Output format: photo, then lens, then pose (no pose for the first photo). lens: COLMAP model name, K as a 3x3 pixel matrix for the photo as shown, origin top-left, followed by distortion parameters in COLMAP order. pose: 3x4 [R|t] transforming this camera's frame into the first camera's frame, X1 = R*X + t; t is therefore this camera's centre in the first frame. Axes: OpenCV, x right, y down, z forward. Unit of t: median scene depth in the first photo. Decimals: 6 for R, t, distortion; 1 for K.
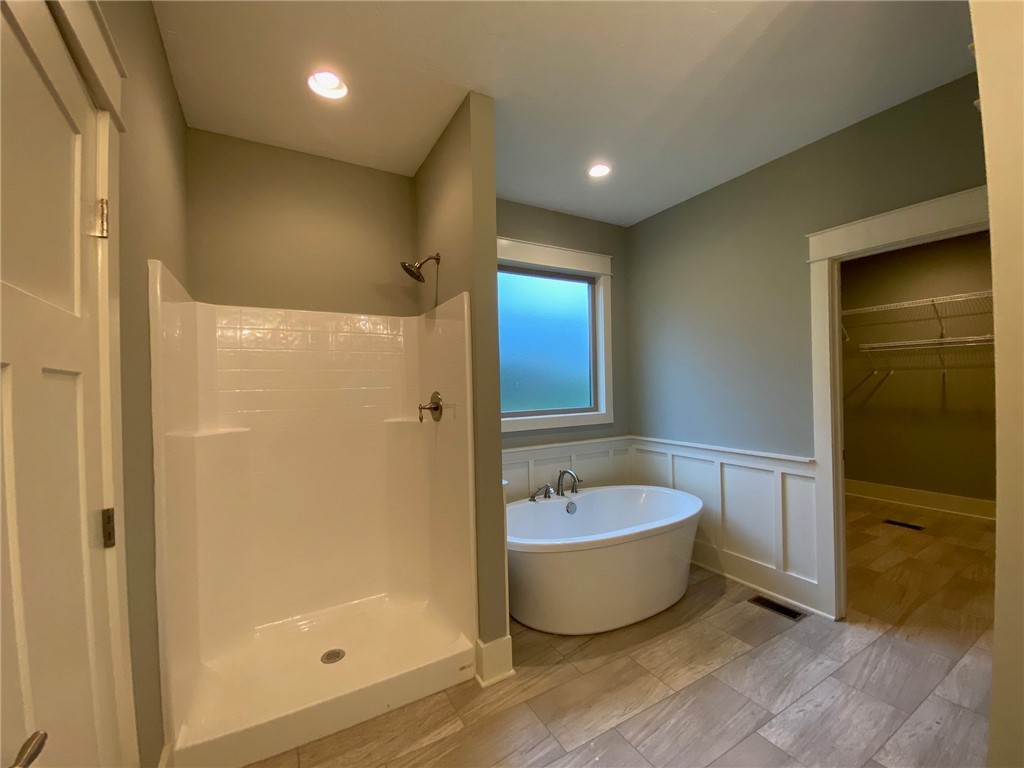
lens RADIAL K [[415.1, 0, 512.0], [0, 415.1, 384.0], [0, 0, 1]] dist [0.028875, -0.022026]
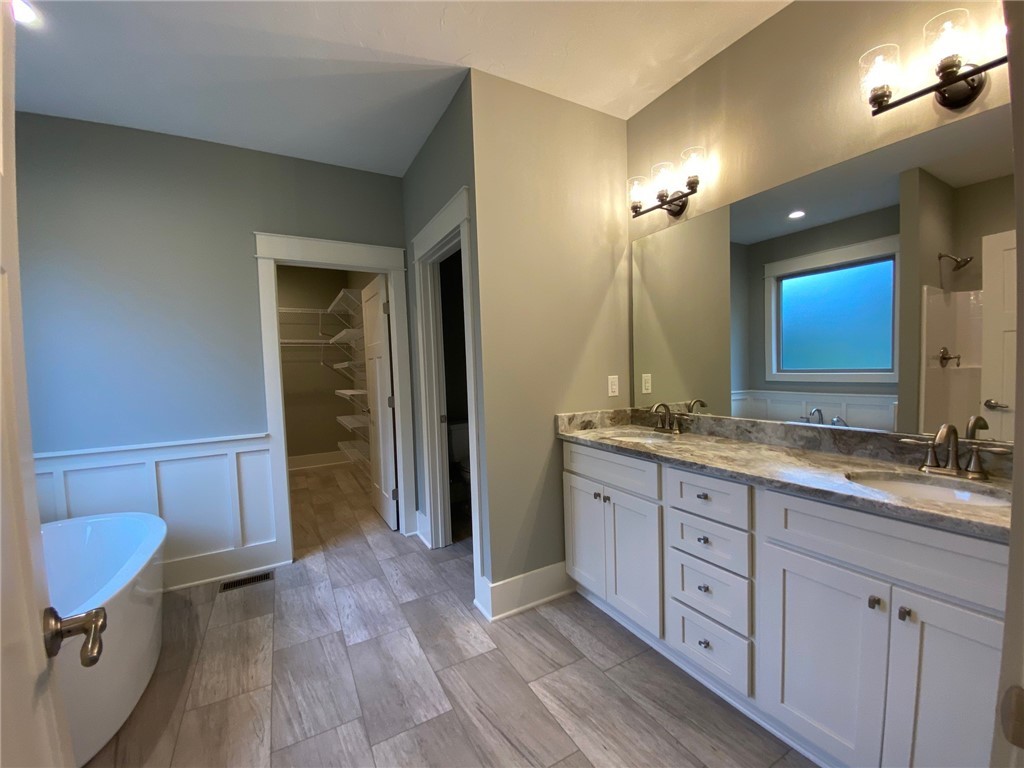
lens RADIAL K [[415.1, 0, 512.0], [0, 415.1, 384.0], [0, 0, 1]] dist [0.028875, -0.022026]
pose [[0.010290, -0.016942, 0.999804, -0.407754], [0.030125, 0.999408, 0.016625, 0.048887], [-0.999493, 0.029948, 0.010794, 0.331539]]
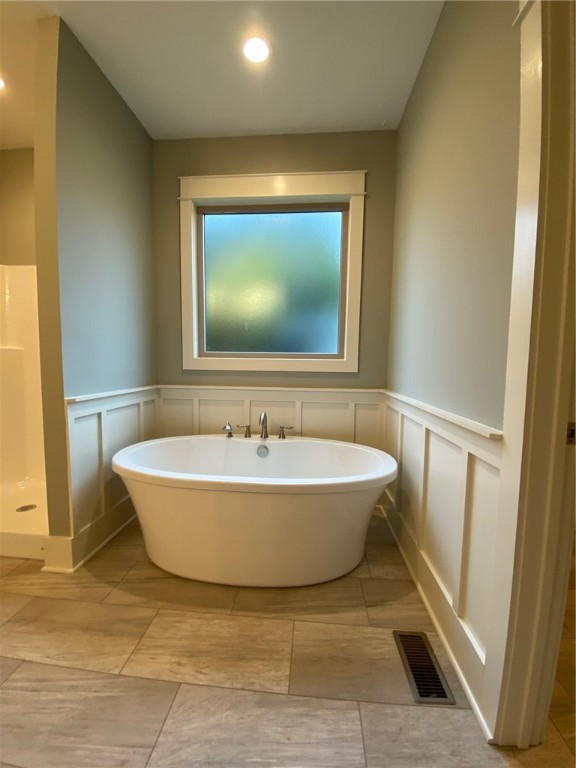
lens RADIAL K [[311.3, 0, 288.0], [0, 311.3, 384.0], [0, 0, 1]] dist [0.028875, -0.022026]
pose [[0.820377, 0.074781, -0.566913, 0.729276], [-0.032381, 0.995896, 0.084510, 0.099118], [0.570906, -0.050973, 0.819432, 0.558881]]
